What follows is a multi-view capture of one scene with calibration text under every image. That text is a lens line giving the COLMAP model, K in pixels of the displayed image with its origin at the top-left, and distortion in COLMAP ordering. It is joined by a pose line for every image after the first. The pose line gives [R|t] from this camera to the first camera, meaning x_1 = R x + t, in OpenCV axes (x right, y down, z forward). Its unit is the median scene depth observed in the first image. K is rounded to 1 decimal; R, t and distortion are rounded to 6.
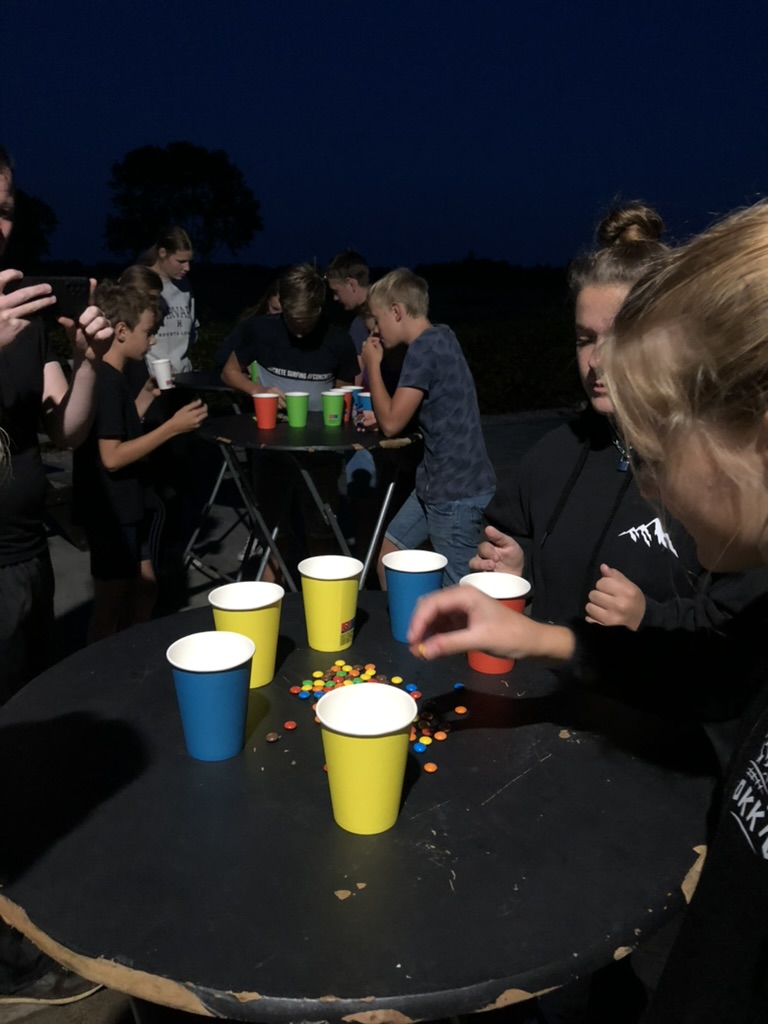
lens RADIAL K [[840.1, 0, 384.6], [0, 840.1, 508.5], [0, 0, 1]] dist [0.032148, -0.025878]
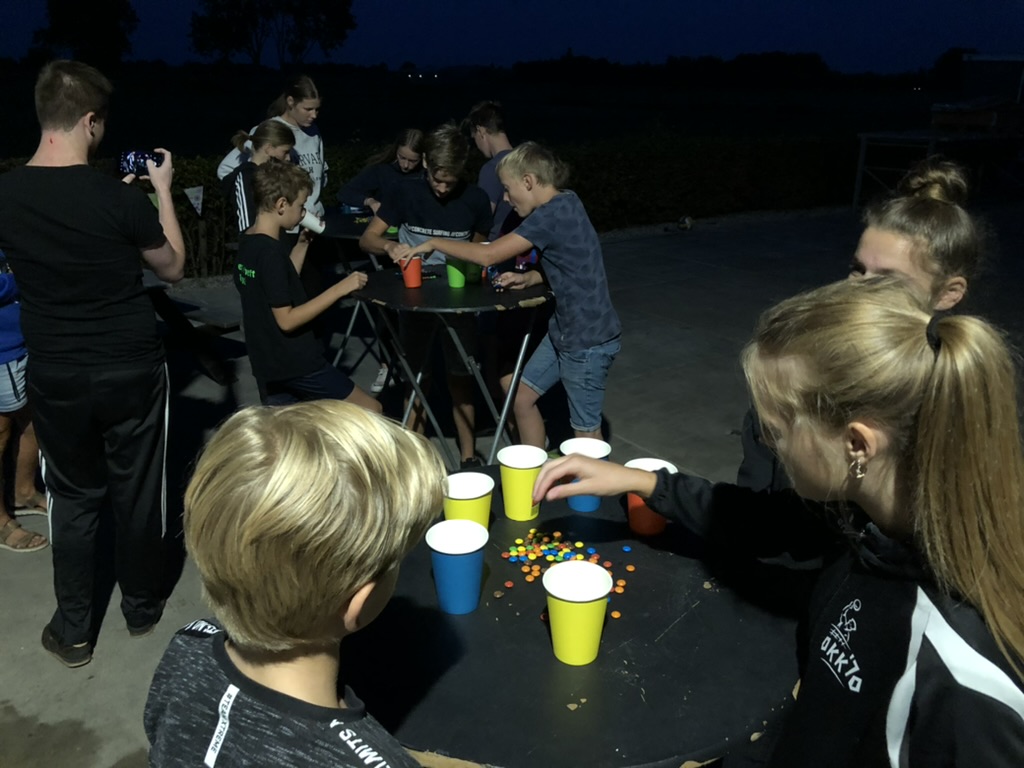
lens RADIAL K [[840.1, 0, 519.2], [0, 840.1, 374.2], [0, 0, 1]] dist [0.032148, -0.025878]
pose [[0.999008, -0.024232, 0.037350, -0.043279], [0.021365, 0.996931, 0.075315, -0.058878], [-0.039060, -0.074443, 0.996460, -0.106982]]
